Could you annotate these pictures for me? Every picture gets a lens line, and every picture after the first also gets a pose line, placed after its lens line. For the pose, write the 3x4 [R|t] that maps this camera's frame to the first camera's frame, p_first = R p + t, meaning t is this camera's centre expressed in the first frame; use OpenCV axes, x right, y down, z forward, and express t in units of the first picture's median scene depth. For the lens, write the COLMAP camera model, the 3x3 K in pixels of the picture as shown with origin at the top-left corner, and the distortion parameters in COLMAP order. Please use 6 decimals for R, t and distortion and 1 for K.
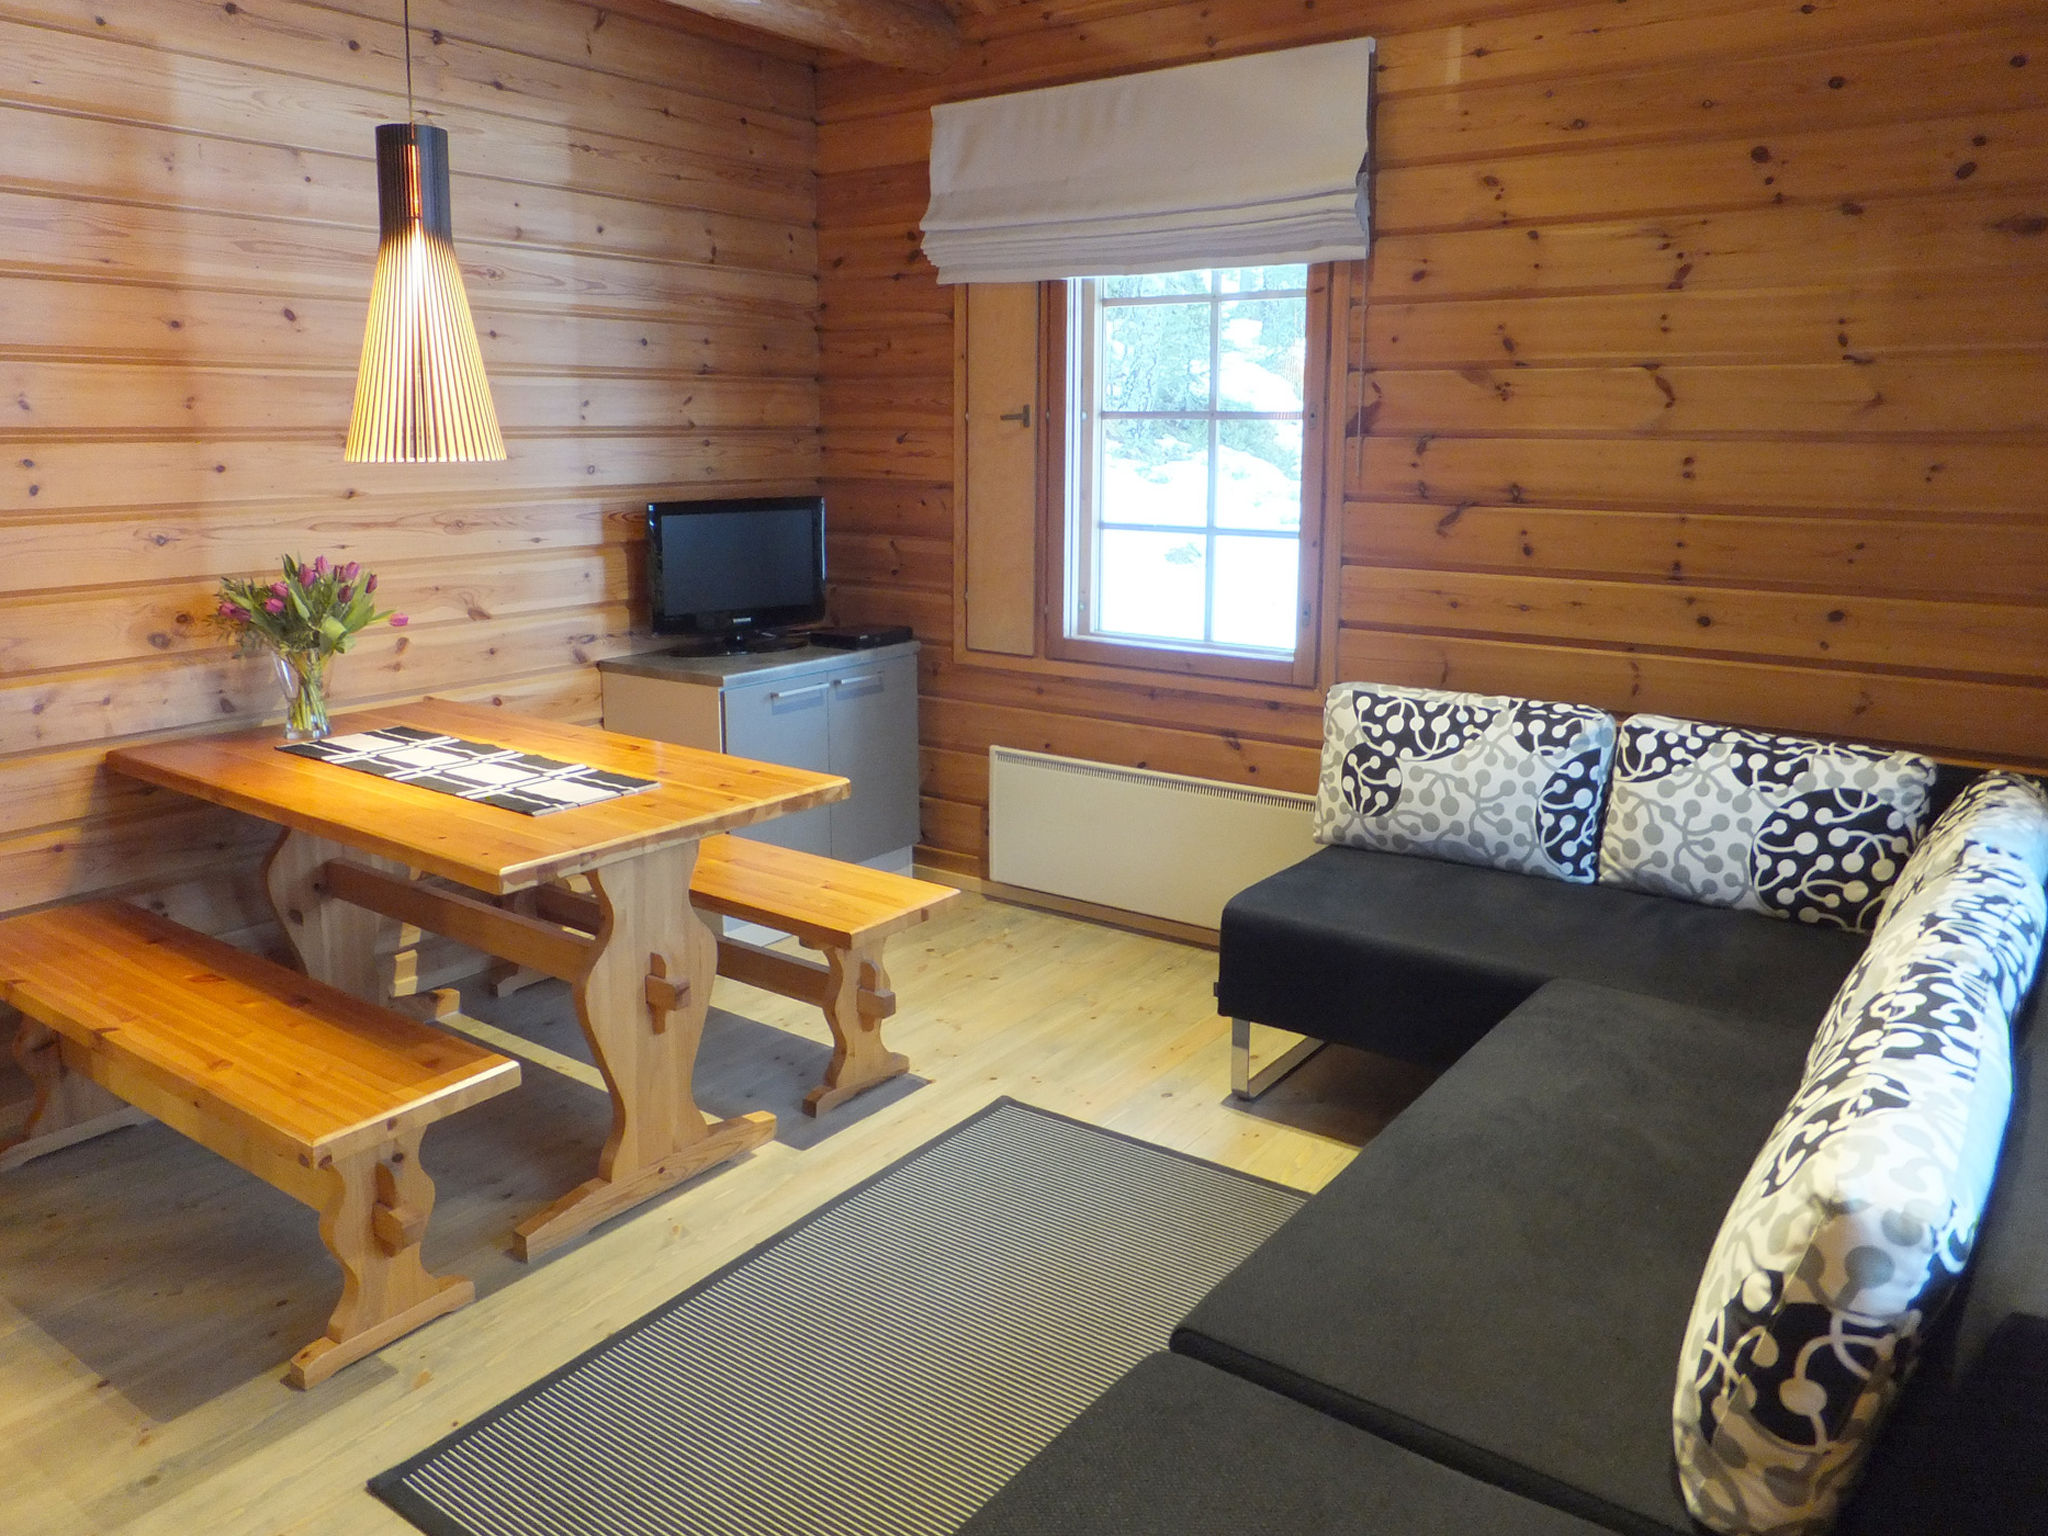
lens RADIAL K [[1516.2, 0, 998.2], [0, 1516.2, 666.4], [0, 0, 1]] dist [-0.044892, 0.050528]
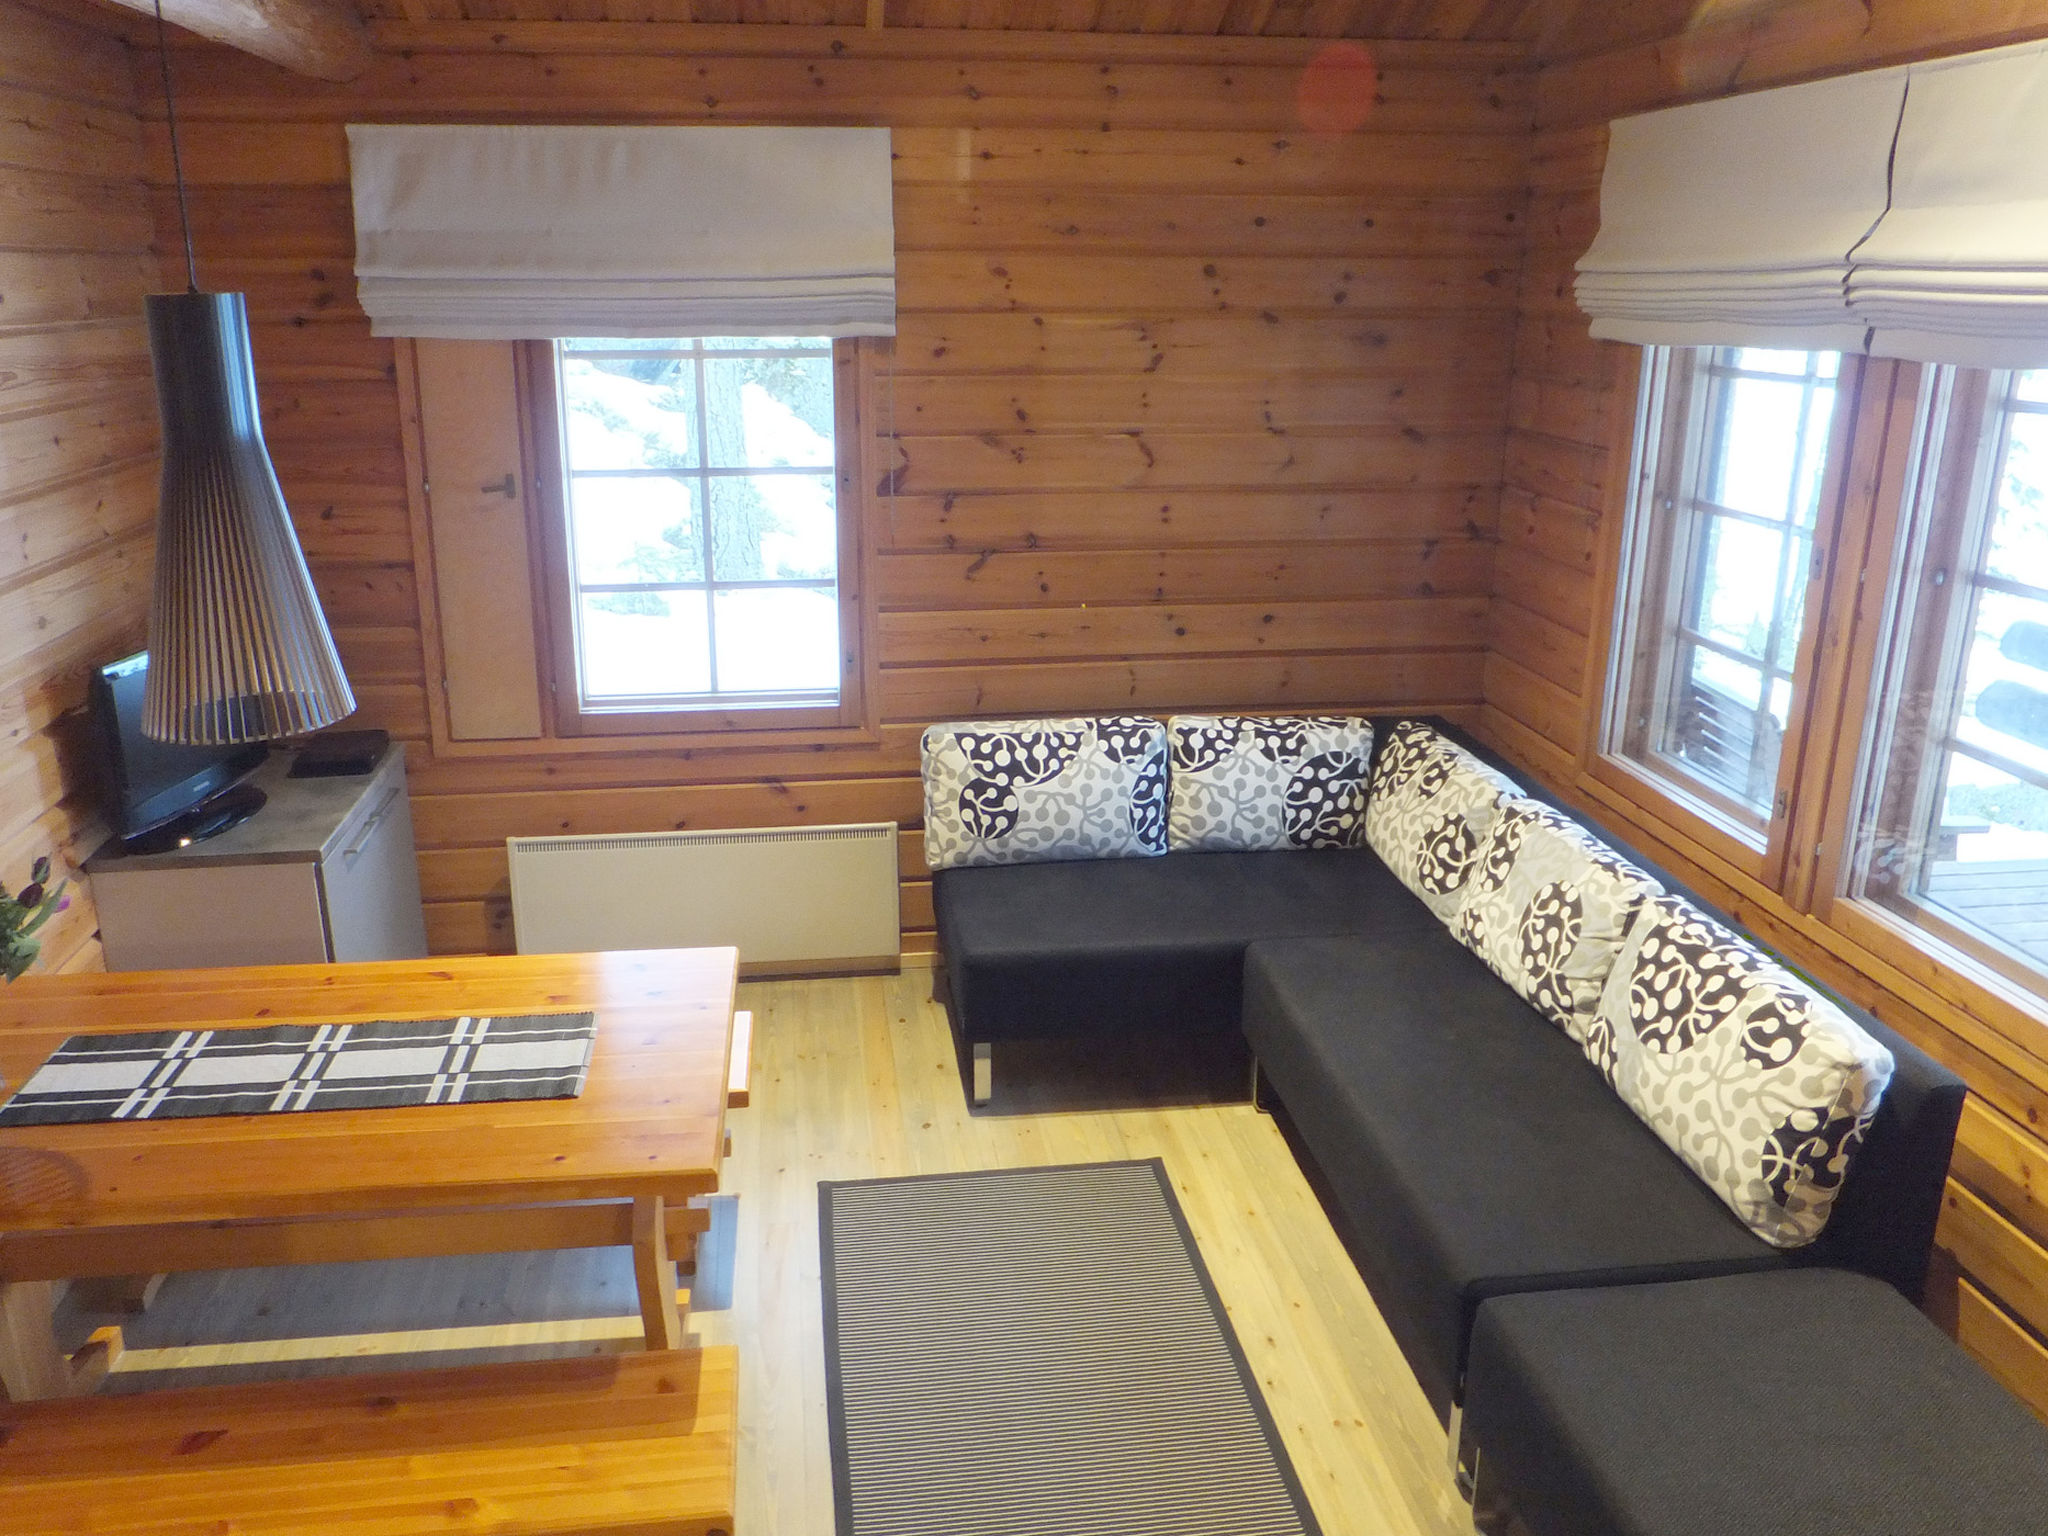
lens RADIAL K [[1569.1, 0, 1019.5], [0, 1569.1, 746.4], [0, 0, 1]] dist [-0.050344, 0.058030]
pose [[0.716366, -0.202401, 0.667722, -0.551423], [0.106047, 0.977467, 0.182519, -0.195951], [-0.689618, -0.059941, 0.721688, 0.122995]]
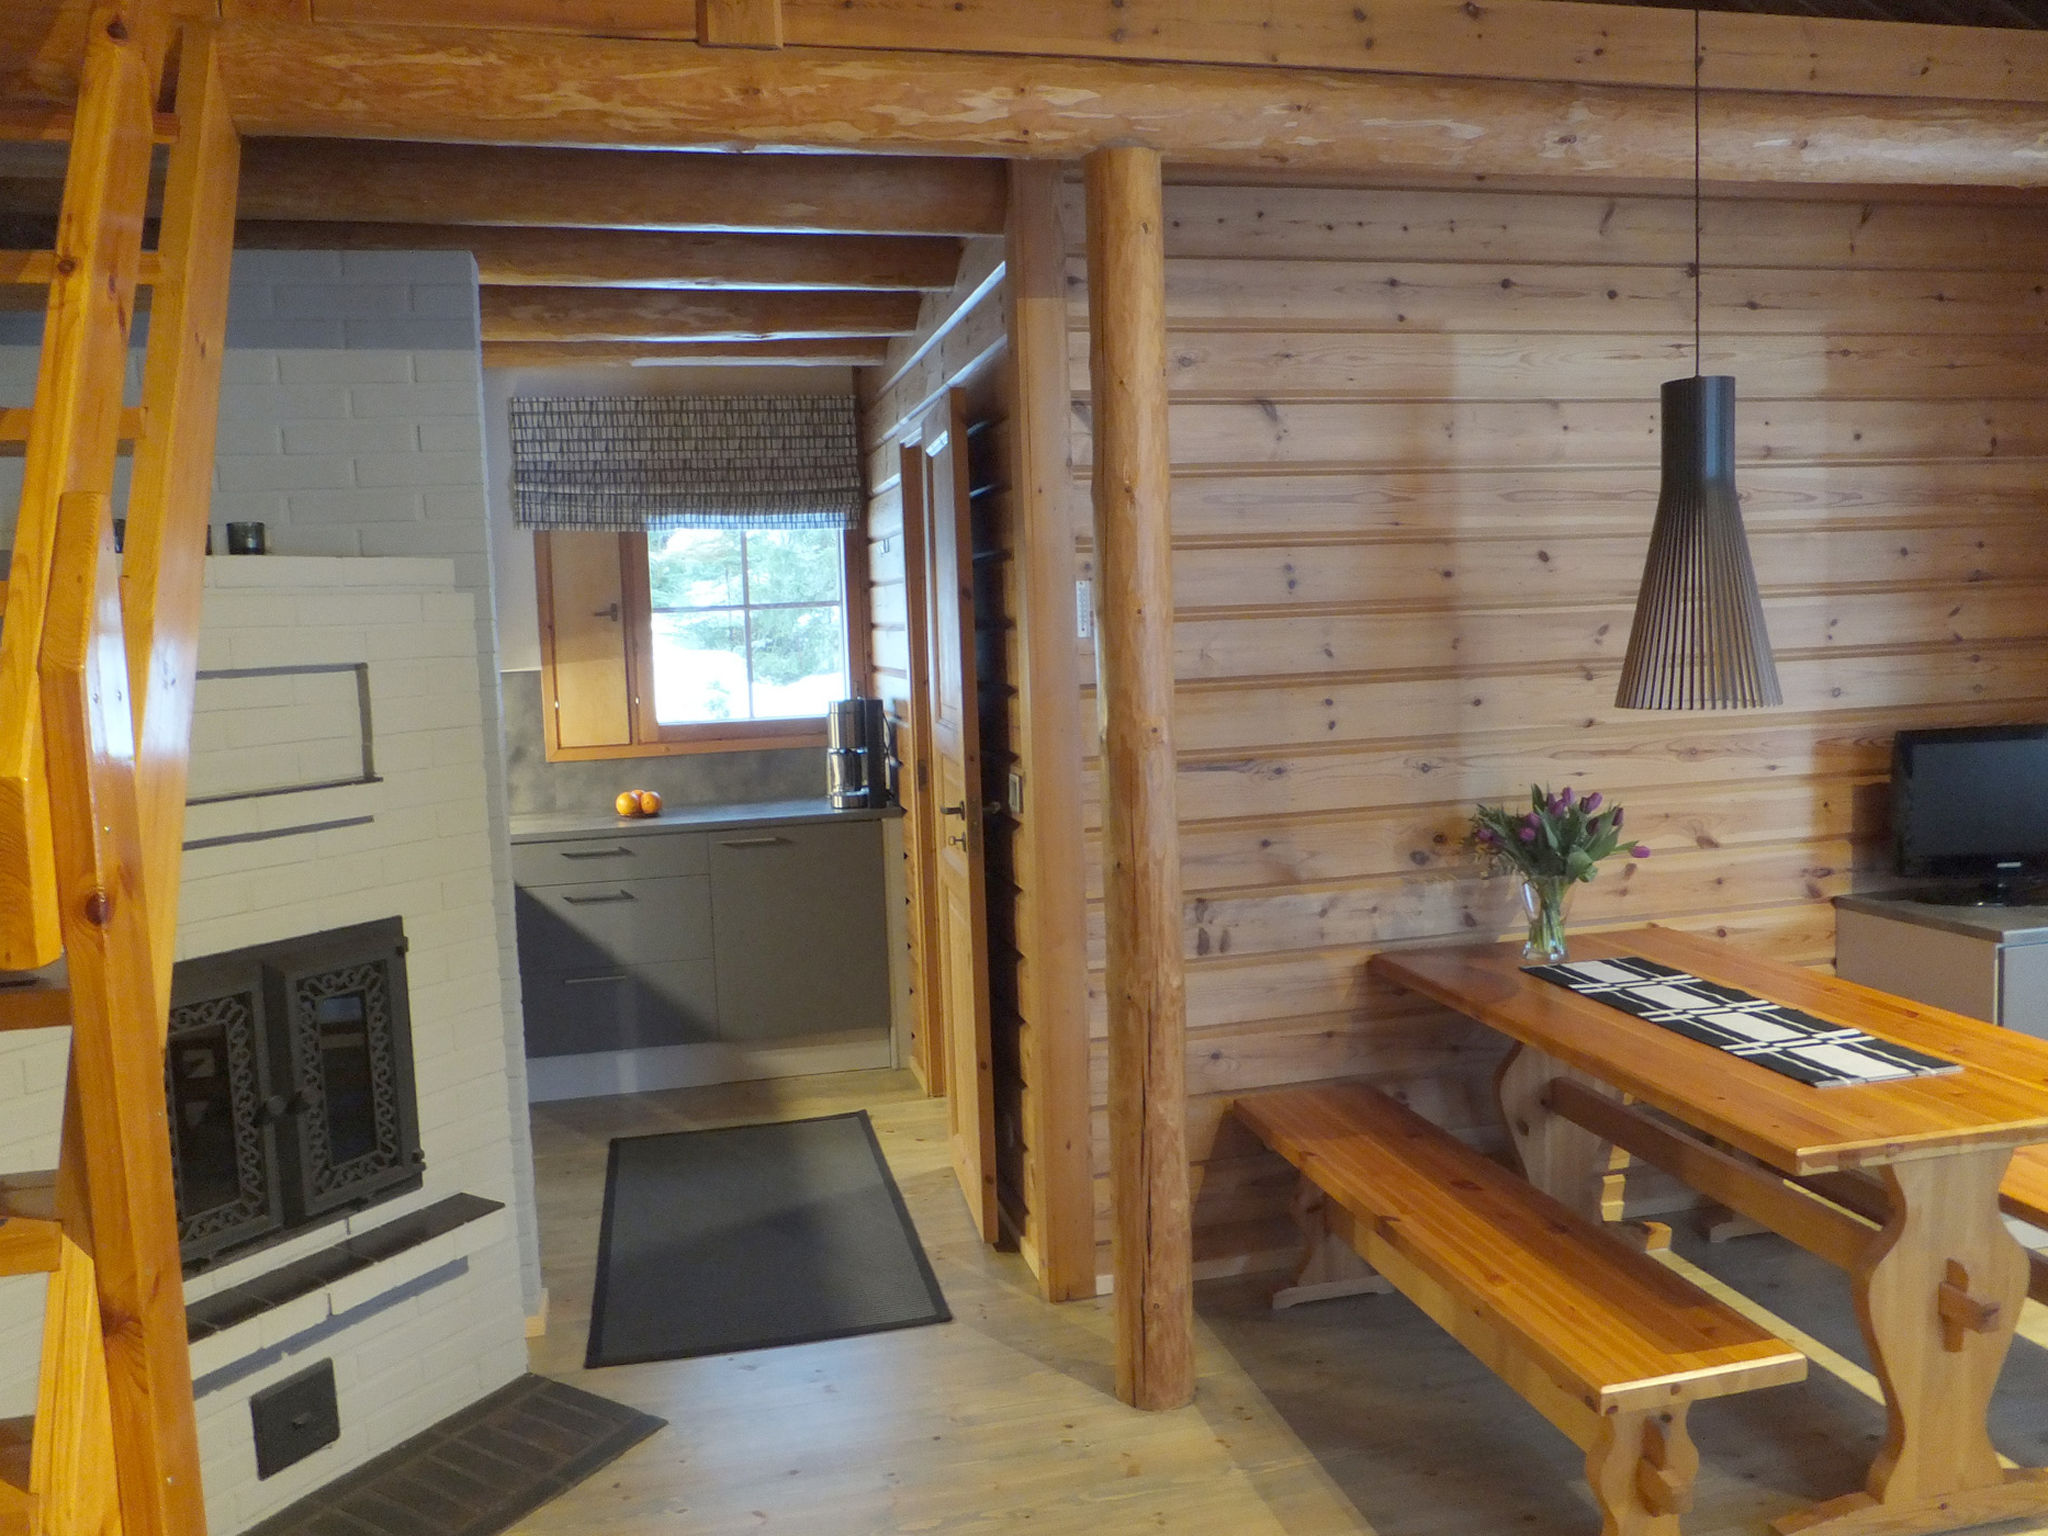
lens RADIAL K [[1501.9, 0, 973.4], [0, 1501.9, 760.6], [0, 0, 1]] dist [-0.051836, 0.046787]
pose [[0.745499, 0.026394, -0.665984, -0.067346], [-0.061561, 0.997671, -0.029371, -0.034681], [0.663658, 0.062895, 0.745387, -0.043706]]
